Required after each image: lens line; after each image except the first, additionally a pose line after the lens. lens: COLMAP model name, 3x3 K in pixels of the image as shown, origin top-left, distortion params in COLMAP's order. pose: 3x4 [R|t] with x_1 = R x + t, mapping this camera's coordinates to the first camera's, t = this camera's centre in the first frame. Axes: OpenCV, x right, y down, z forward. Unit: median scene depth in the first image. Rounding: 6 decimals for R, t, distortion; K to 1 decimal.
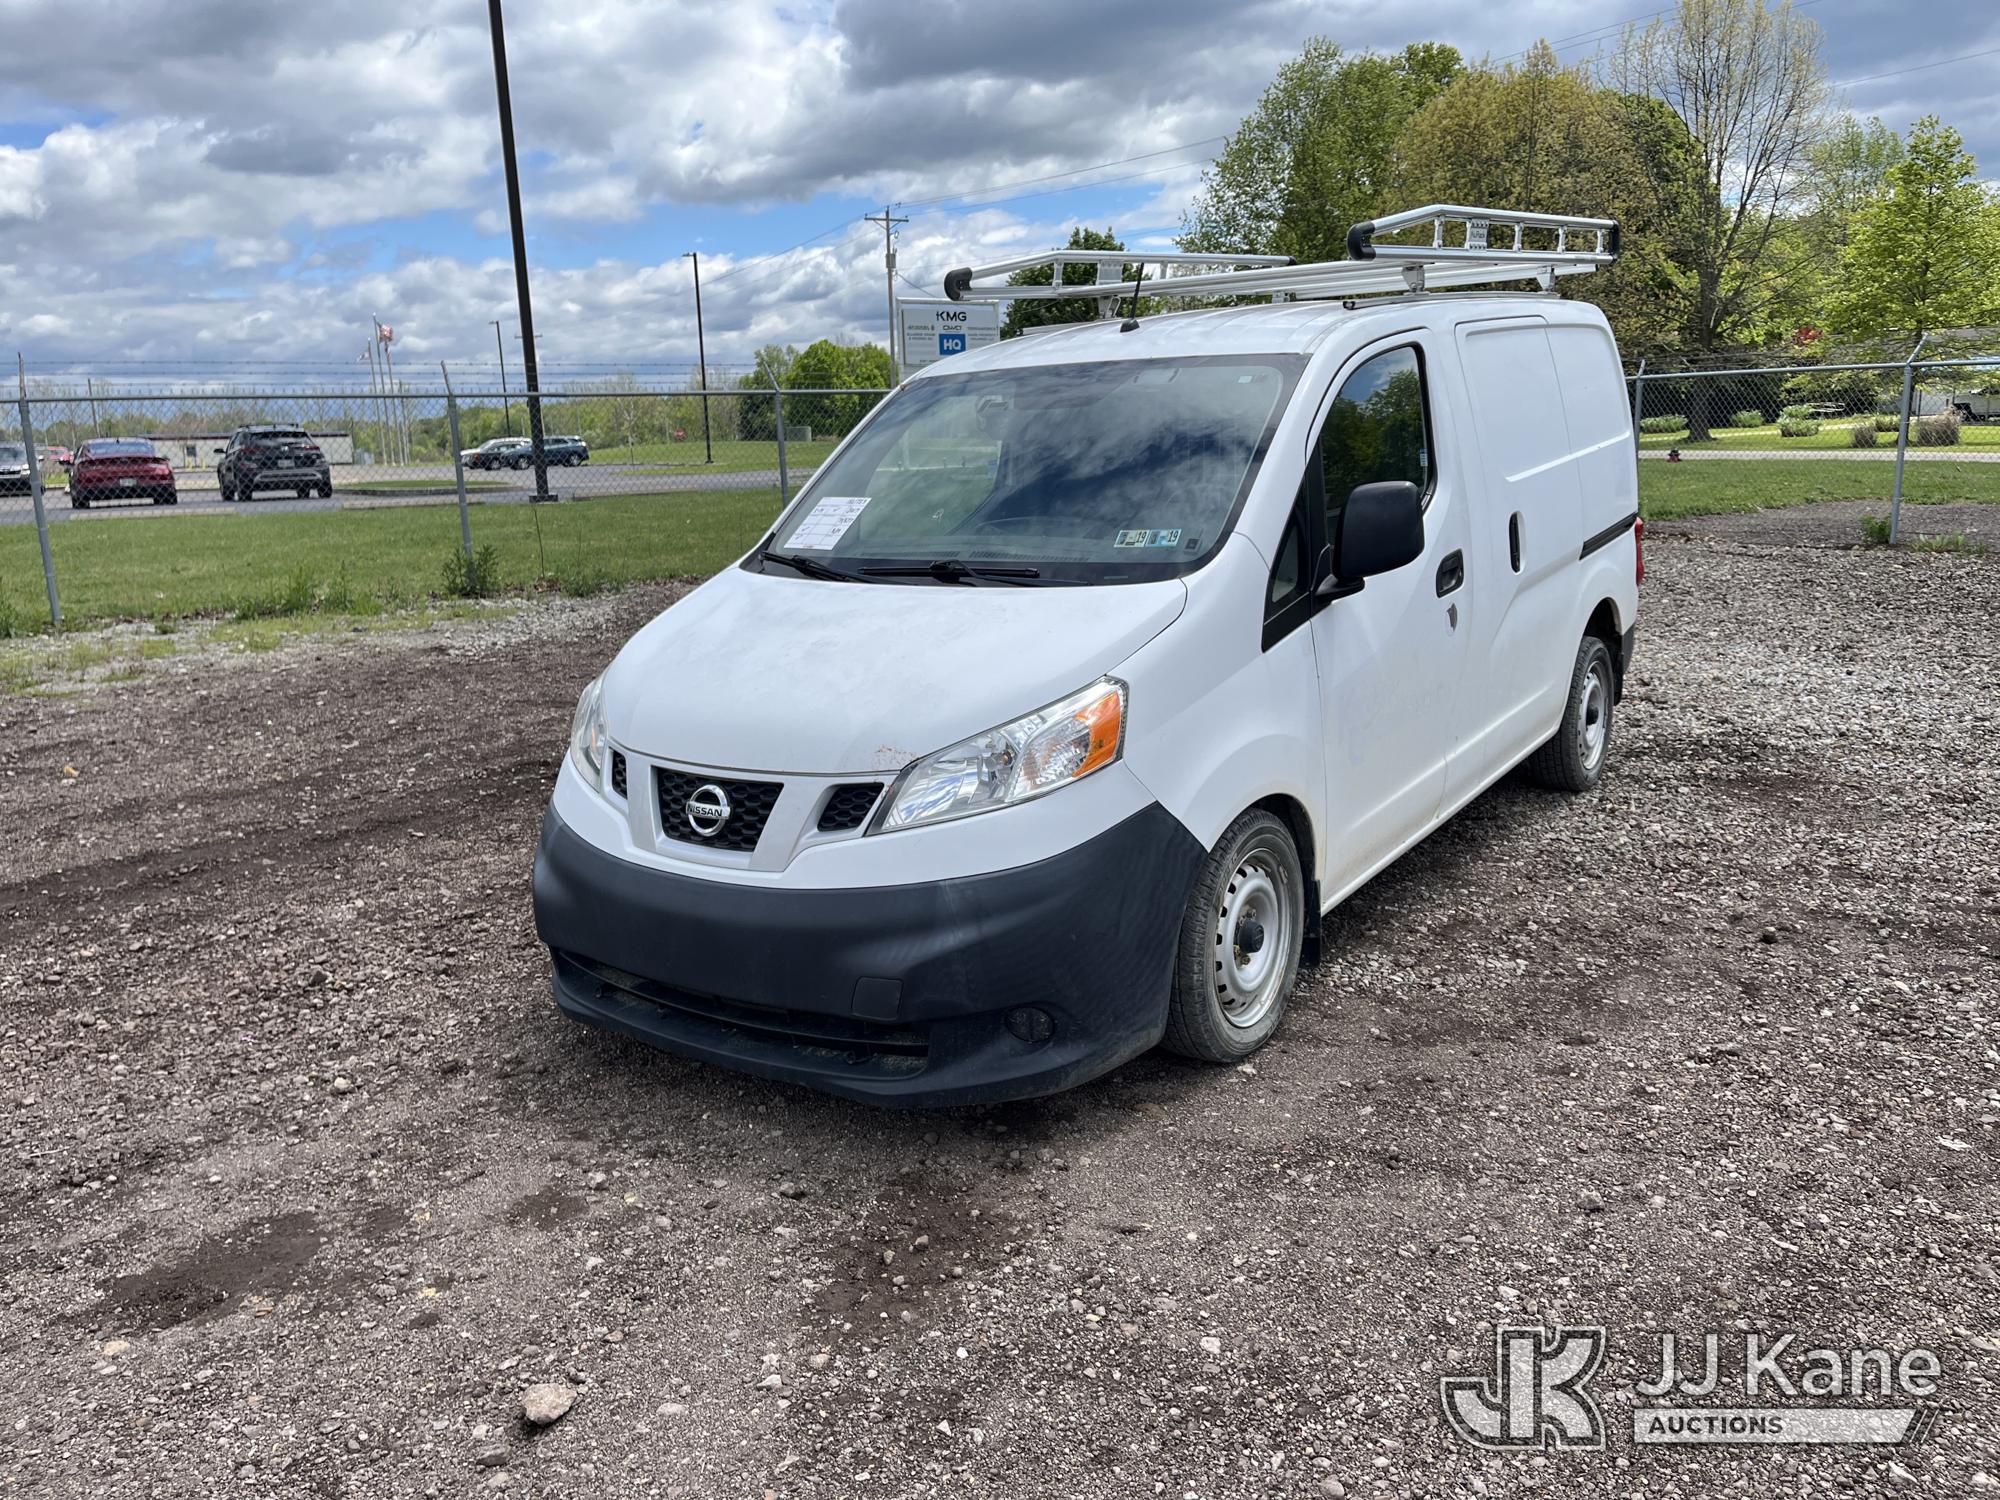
lens RADIAL K [[1707.9, 0, 1000.0], [0, 1707.9, 750.0], [0, 0, 1]] dist [-0.013695, 0.007230]
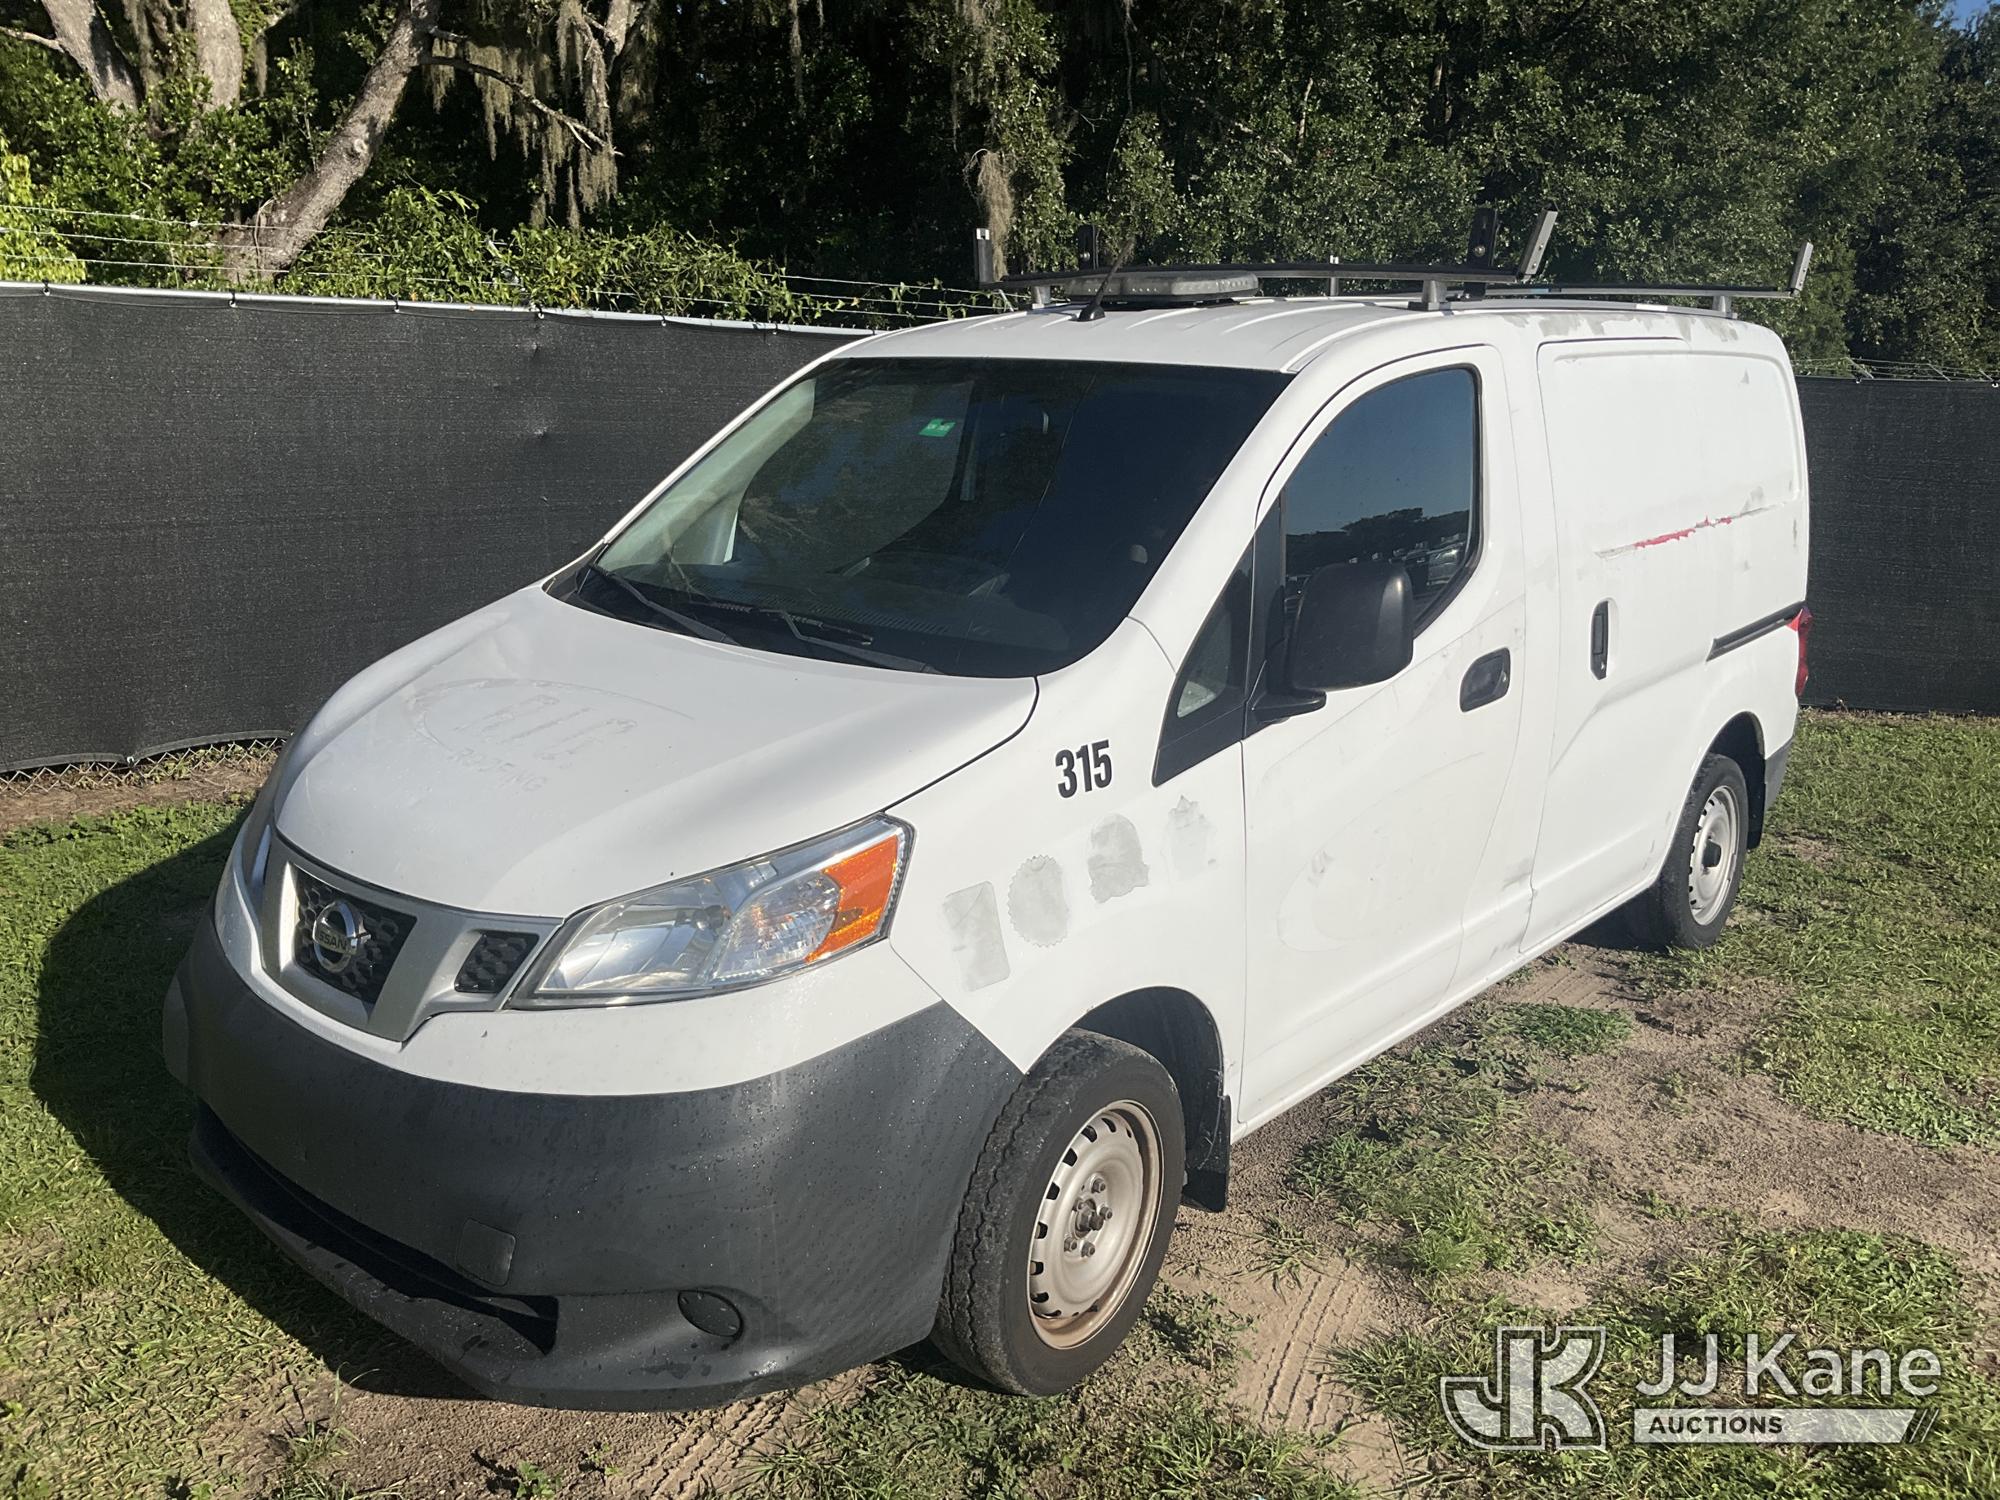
lens RADIAL K [[1707.9, 0, 1000.0], [0, 1707.9, 750.0], [0, 0, 1]] dist [-0.013695, 0.007230]
pose [[0.986882, 0.105351, -0.122329, 0.169130], [-0.102784, 0.994334, 0.027125, -0.082309], [0.124493, -0.014196, 0.992119, 0.279401]]
